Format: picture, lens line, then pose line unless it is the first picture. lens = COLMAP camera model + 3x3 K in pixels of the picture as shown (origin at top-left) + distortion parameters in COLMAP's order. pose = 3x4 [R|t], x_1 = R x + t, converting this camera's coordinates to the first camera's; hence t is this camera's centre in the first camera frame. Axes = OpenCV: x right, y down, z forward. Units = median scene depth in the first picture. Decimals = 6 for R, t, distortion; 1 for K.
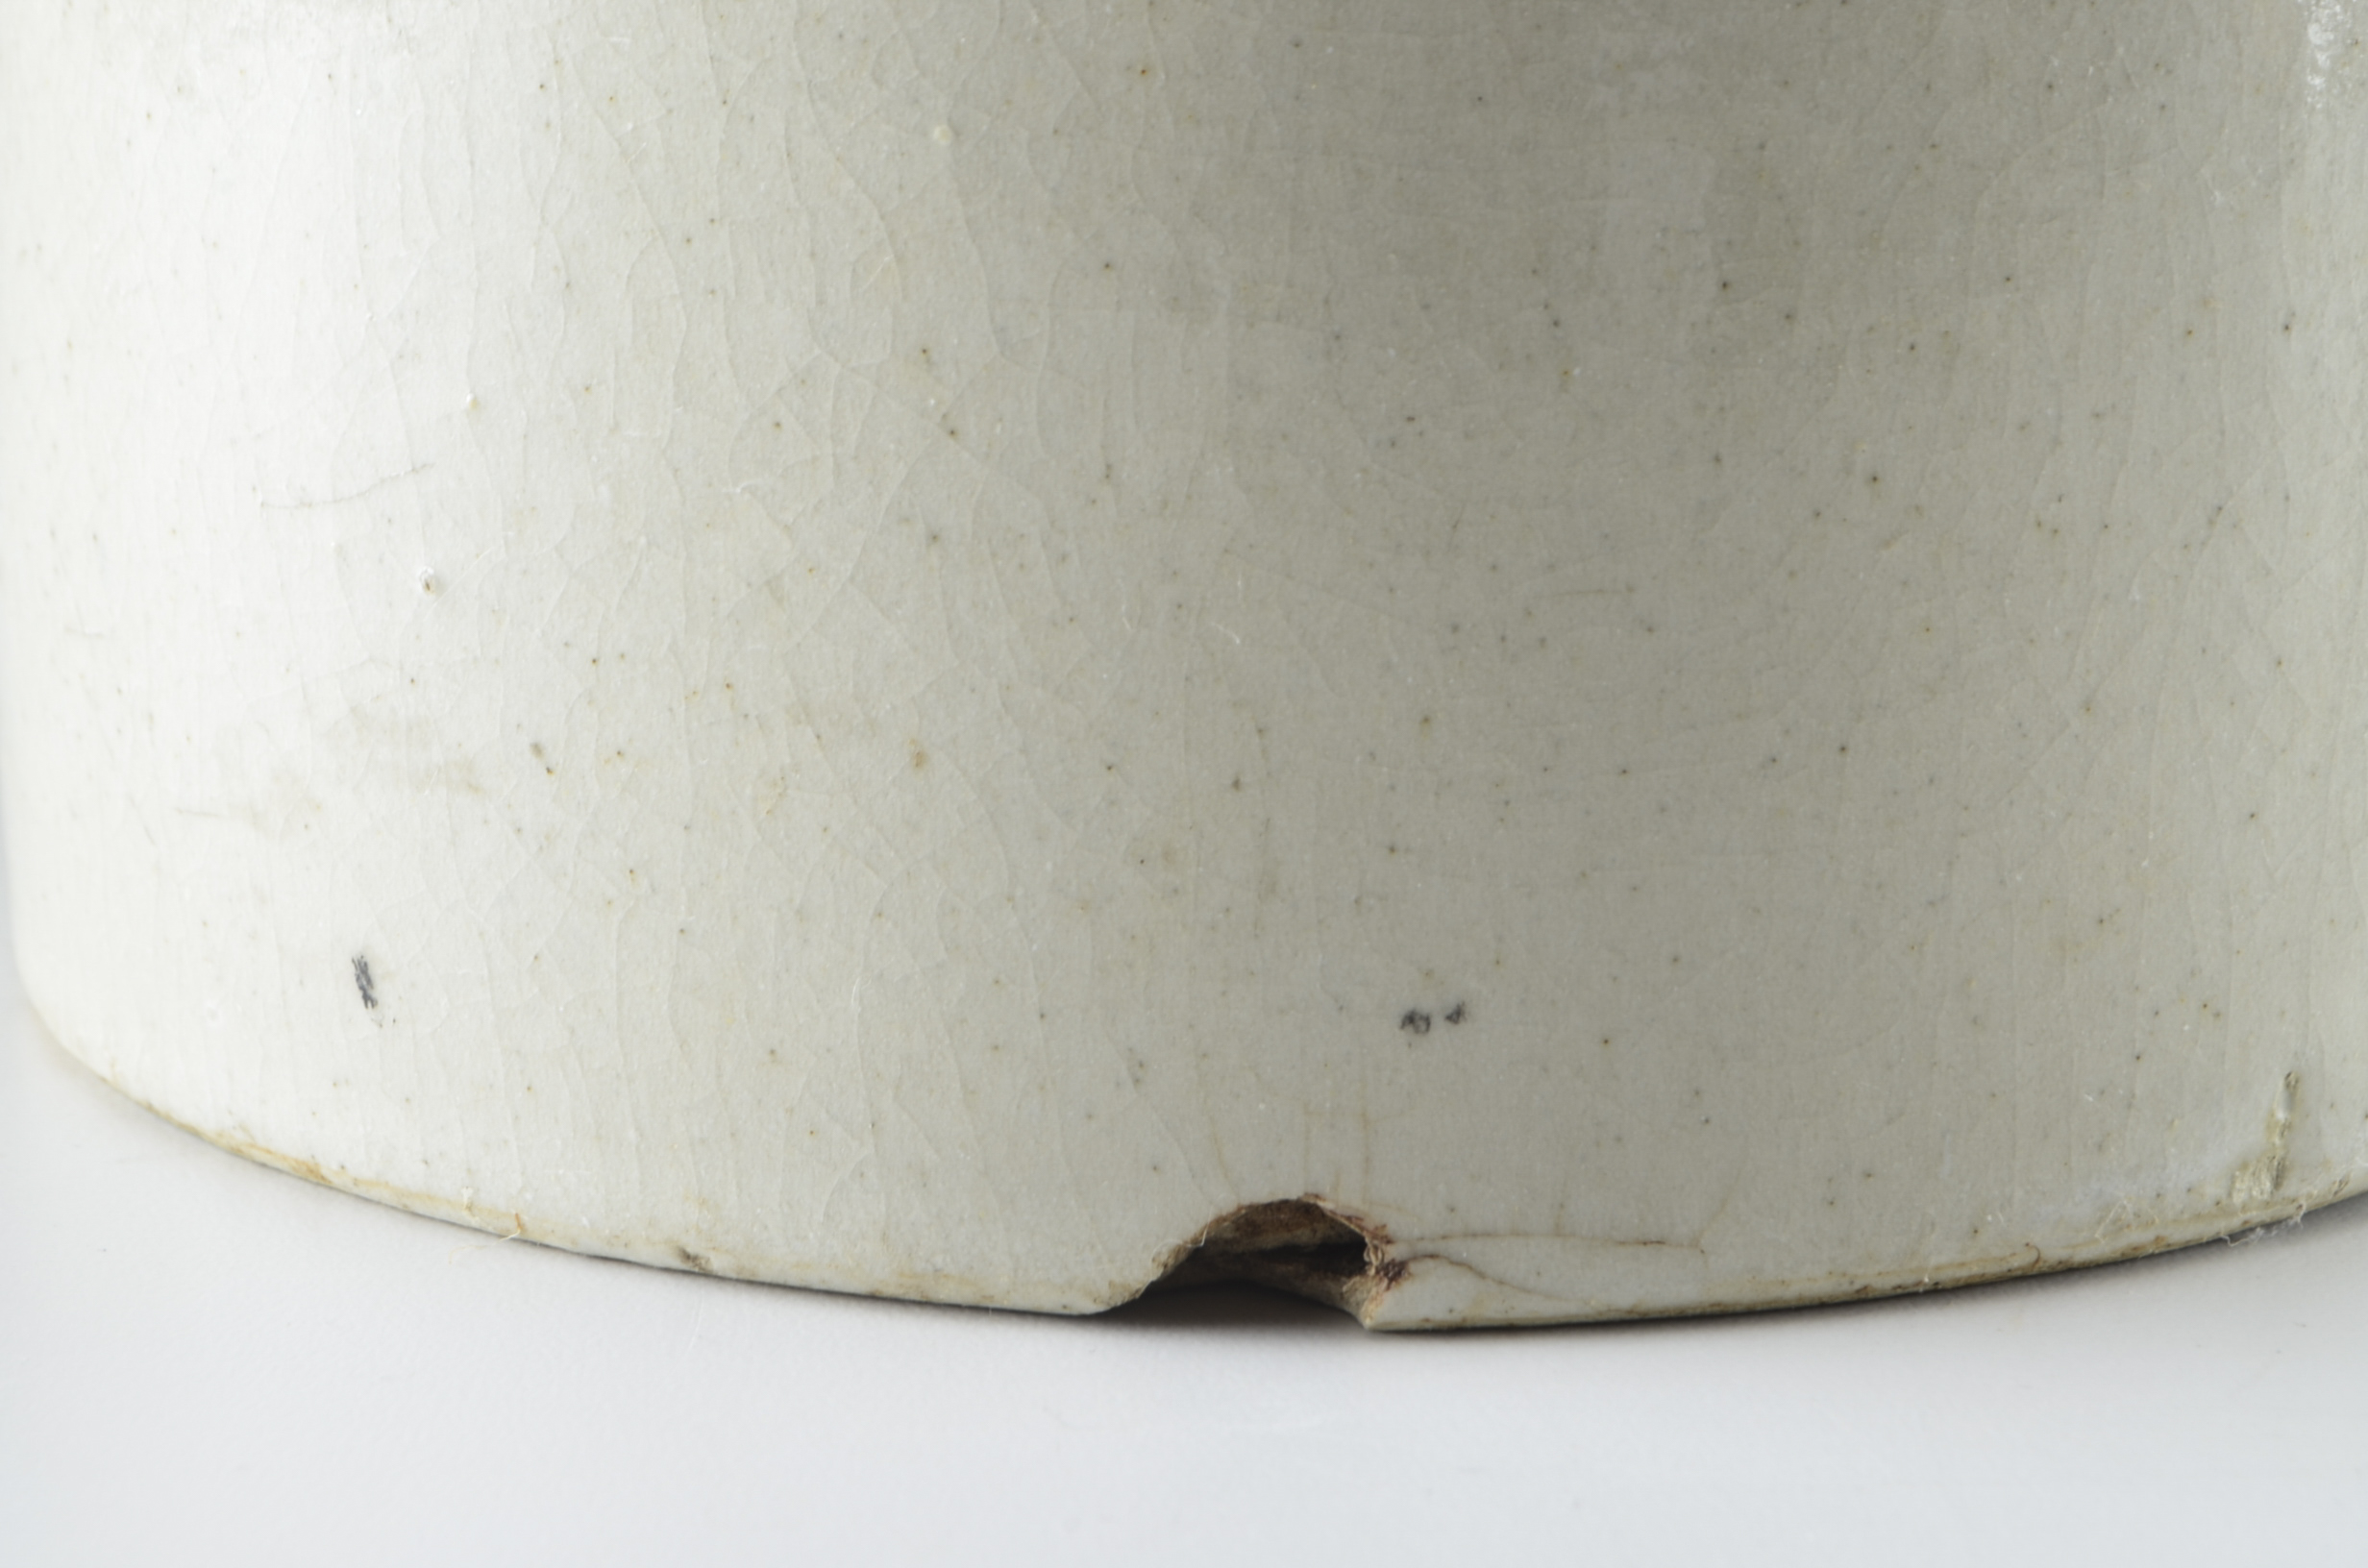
lens RADIAL K [[5774.1, 0, 1185.2], [0, 5774.1, 783.0], [0, 0, 1]] dist [-0.070116, 0.000000]
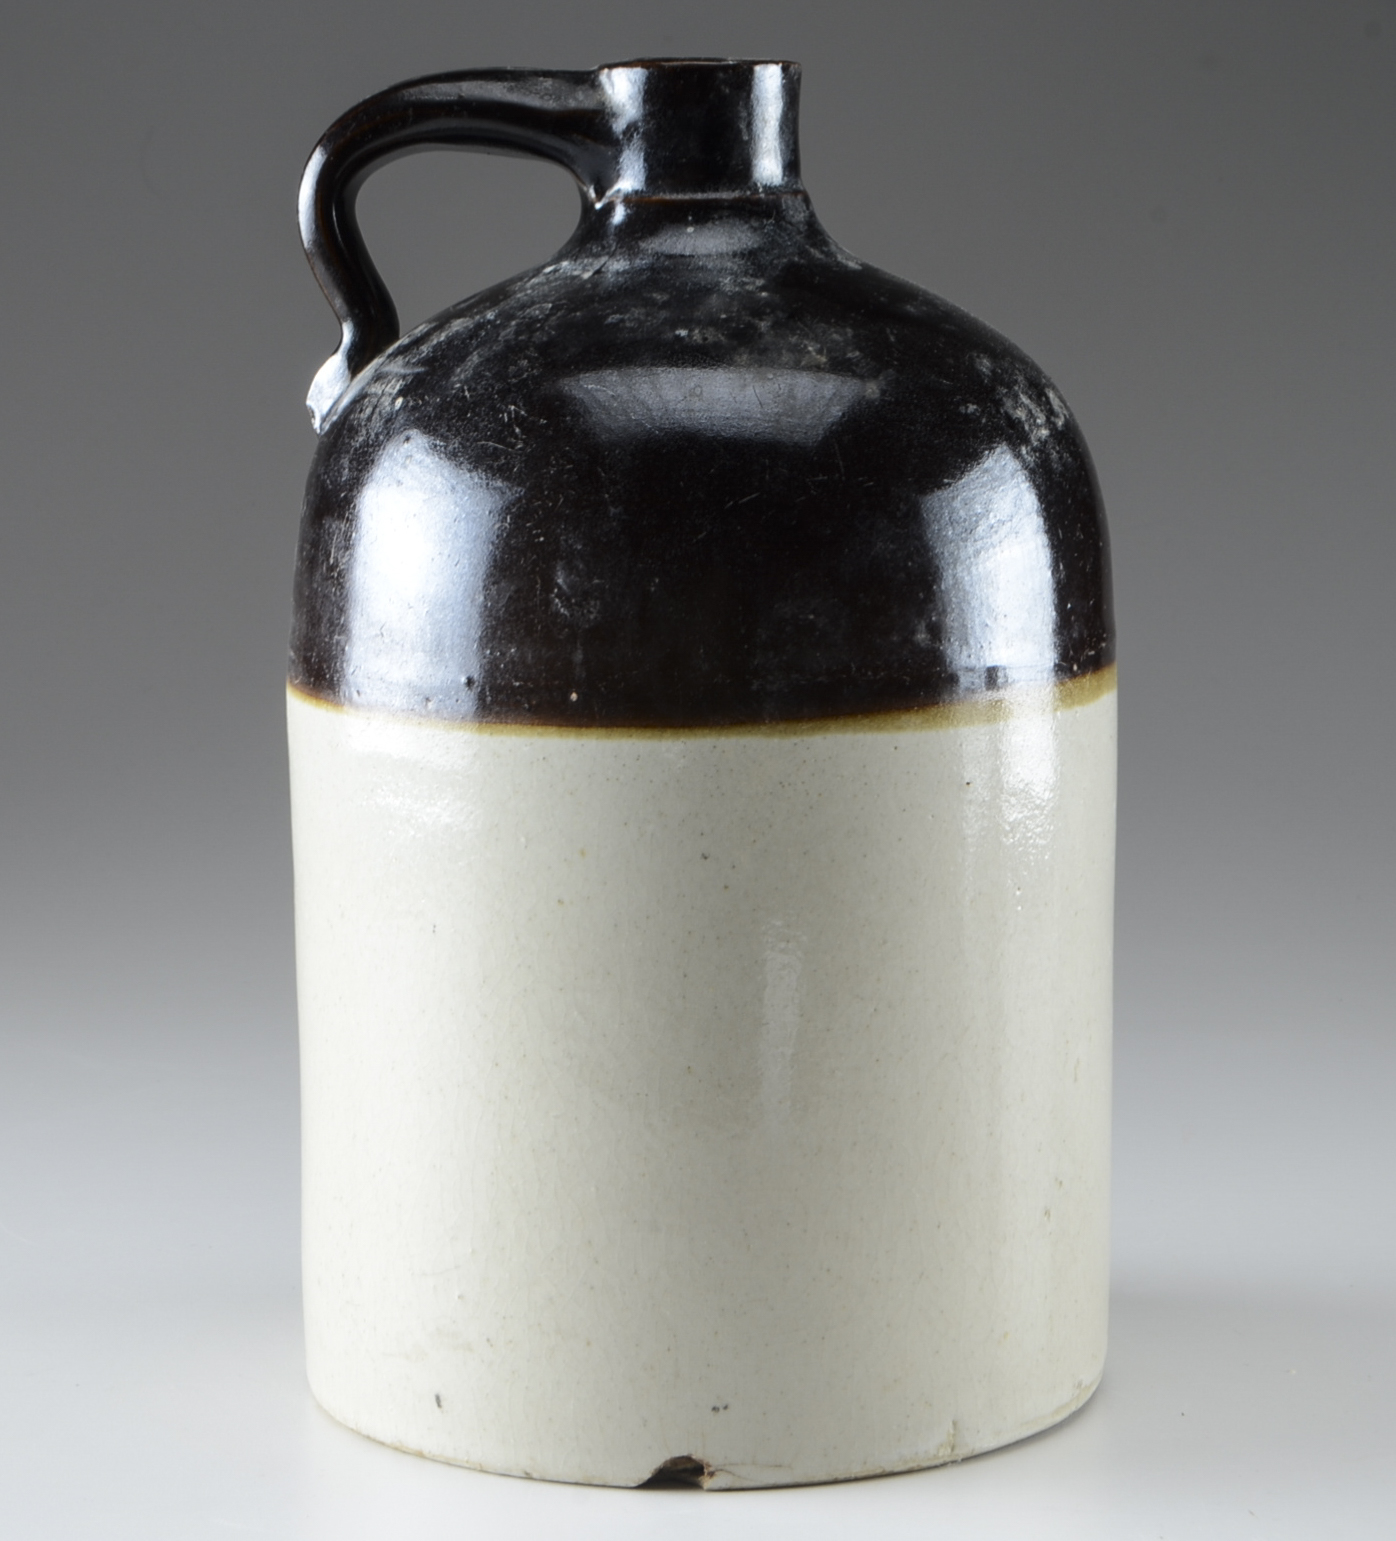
lens RADIAL K [[4006.8, 0, 696.9], [0, 4006.8, 773.1], [0, 0, 1]] dist [-0.063258, 0.000000]
pose [[0.999941, -0.010854, -0.000832, 0.033139], [0.010690, 0.993494, -0.113382, -0.077325], [0.002057, 0.113366, 0.993551, -1.689222]]
